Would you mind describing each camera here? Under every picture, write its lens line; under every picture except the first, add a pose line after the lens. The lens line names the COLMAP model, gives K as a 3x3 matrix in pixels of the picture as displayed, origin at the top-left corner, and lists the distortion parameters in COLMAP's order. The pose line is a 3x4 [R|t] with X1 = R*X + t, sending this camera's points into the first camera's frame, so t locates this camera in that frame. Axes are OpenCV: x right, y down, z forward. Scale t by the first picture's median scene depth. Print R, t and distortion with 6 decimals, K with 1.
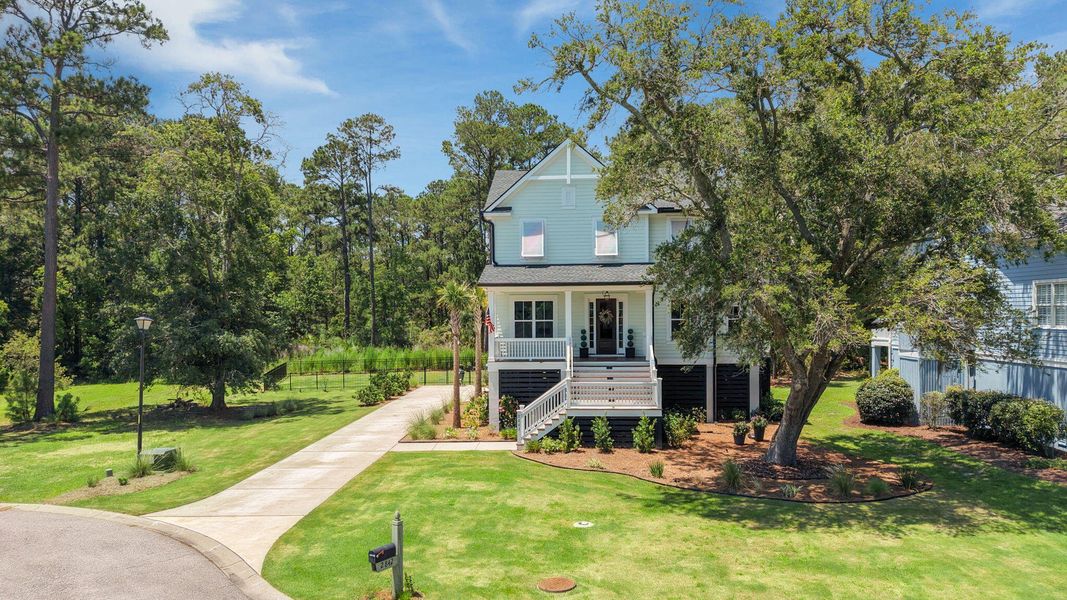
lens RADIAL K [[750.1, 0, 532.7], [0, 750.1, 300.0], [0, 0, 1]] dist [0.003434, 0.010632]
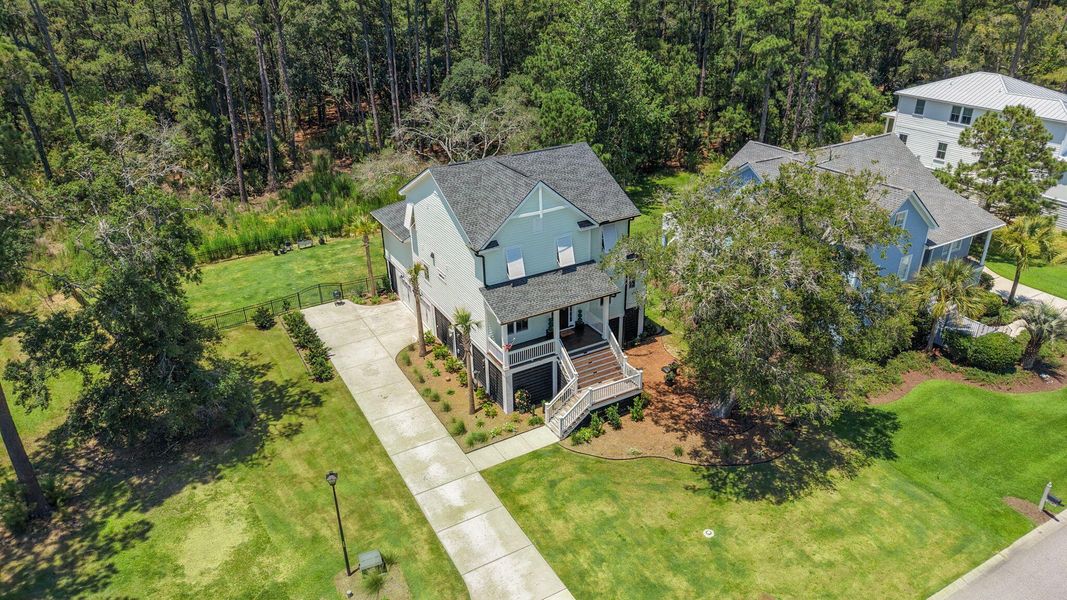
lens RADIAL K [[750.1, 0, 532.7], [0, 750.1, 300.0], [0, 0, 1]] dist [0.003434, 0.010632]
pose [[0.830431, -0.253955, 0.495873, -0.596474], [-0.007461, 0.884915, 0.465692, -0.596350], [-0.557071, -0.390425, 0.732967, 0.058558]]
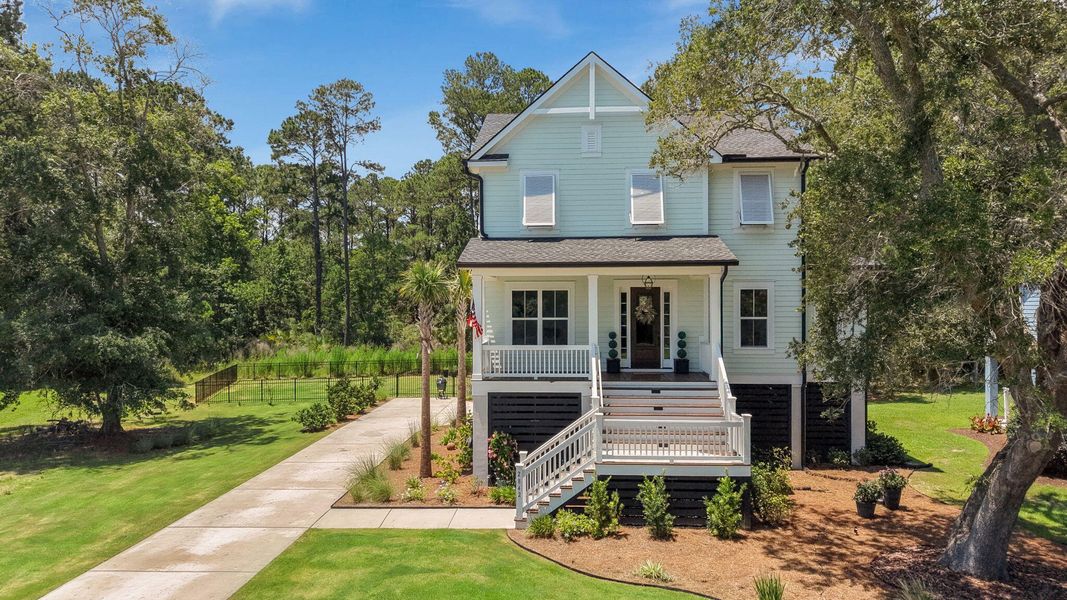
lens RADIAL K [[750.1, 0, 532.7], [0, 750.1, 300.0], [0, 0, 1]] dist [0.003434, 0.010632]
pose [[0.999957, 0.005182, 0.007740, -0.010512], [-0.005247, 0.999951, 0.008400, 0.004672], [-0.007697, -0.008440, 0.999935, 0.313241]]
